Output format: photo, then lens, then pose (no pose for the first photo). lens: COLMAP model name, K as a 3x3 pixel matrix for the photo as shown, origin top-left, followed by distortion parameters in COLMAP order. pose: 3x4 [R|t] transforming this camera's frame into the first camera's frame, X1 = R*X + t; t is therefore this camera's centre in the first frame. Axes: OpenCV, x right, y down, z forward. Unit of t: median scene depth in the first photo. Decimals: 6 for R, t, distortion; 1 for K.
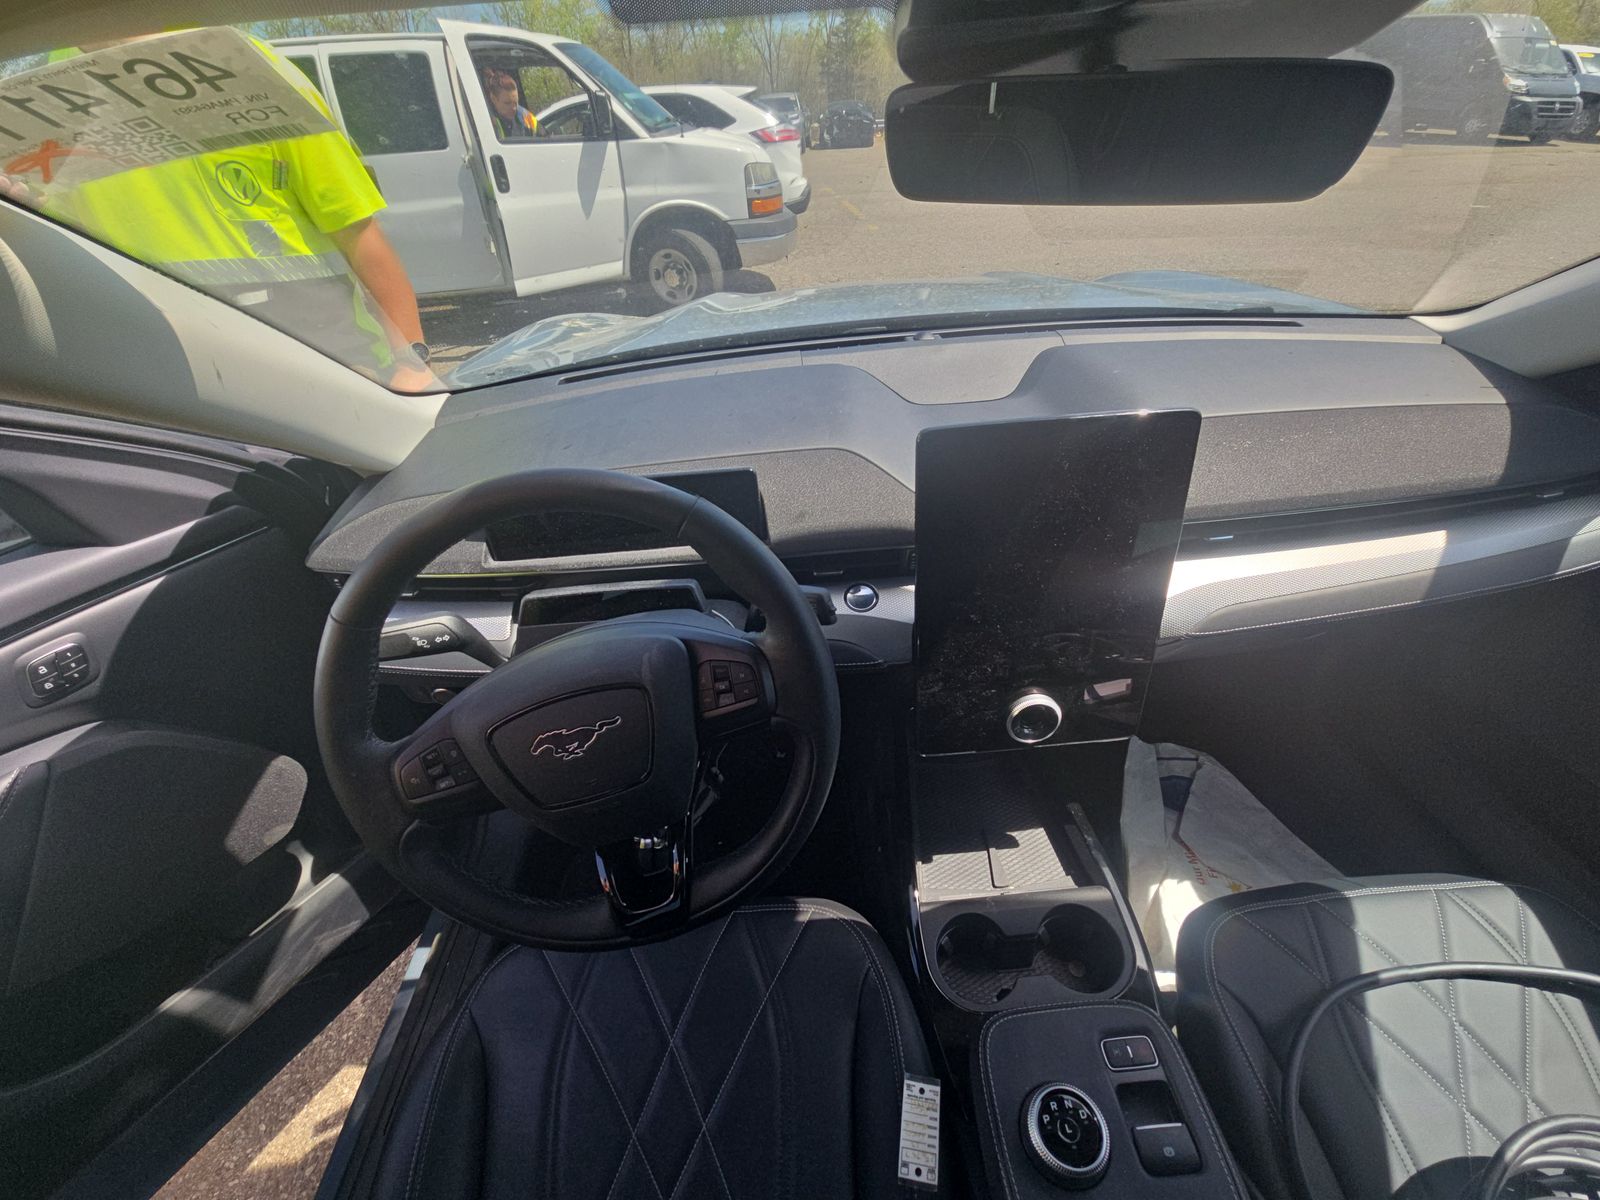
lens RADIAL K [[633.2, 0, 800.0], [0, 633.2, 600.0], [0, 0, 1]] dist [0.011666, -0.010692]
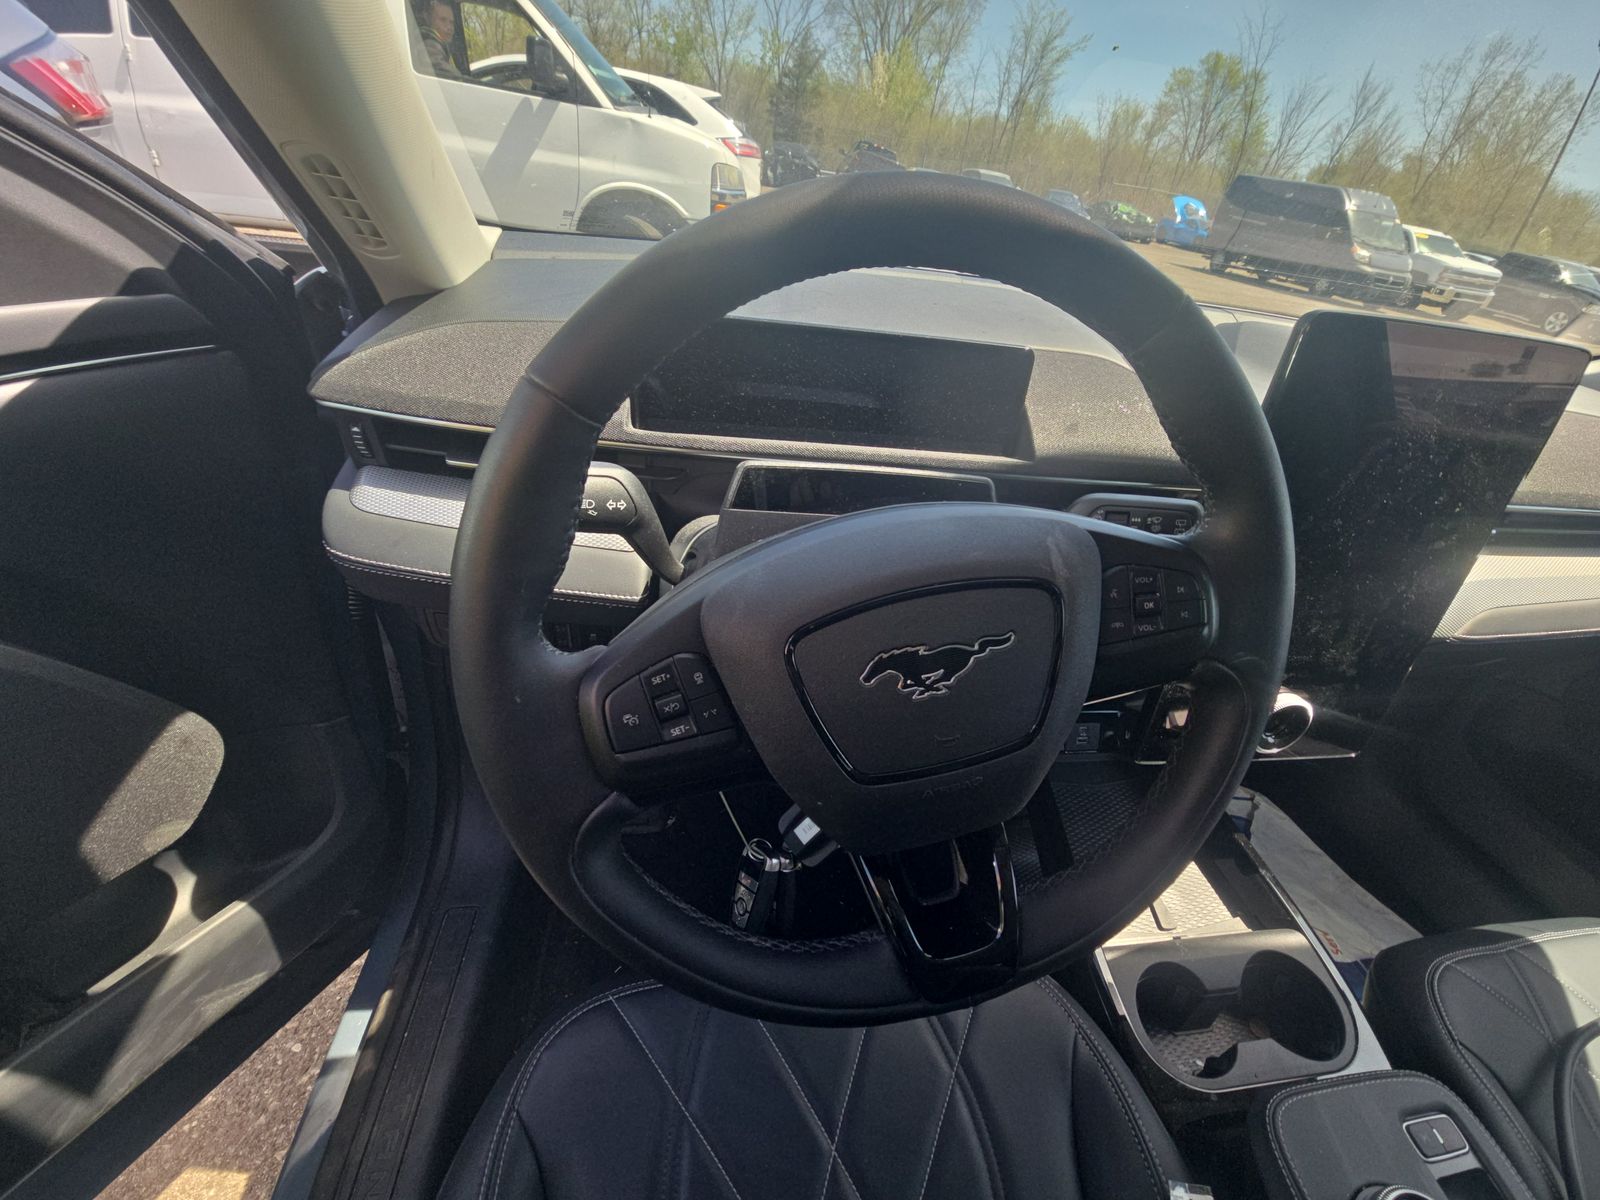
lens RADIAL K [[655.3, 0, 852.2], [0, 655.3, 624.0], [0, 0, 1]] dist [0.015702, -0.012492]
pose [[0.977588, 0.095179, 0.187782, -0.297729], [-0.092425, 0.995445, -0.023389, 0.110415], [-0.189153, 0.005509, 0.981932, 0.227487]]
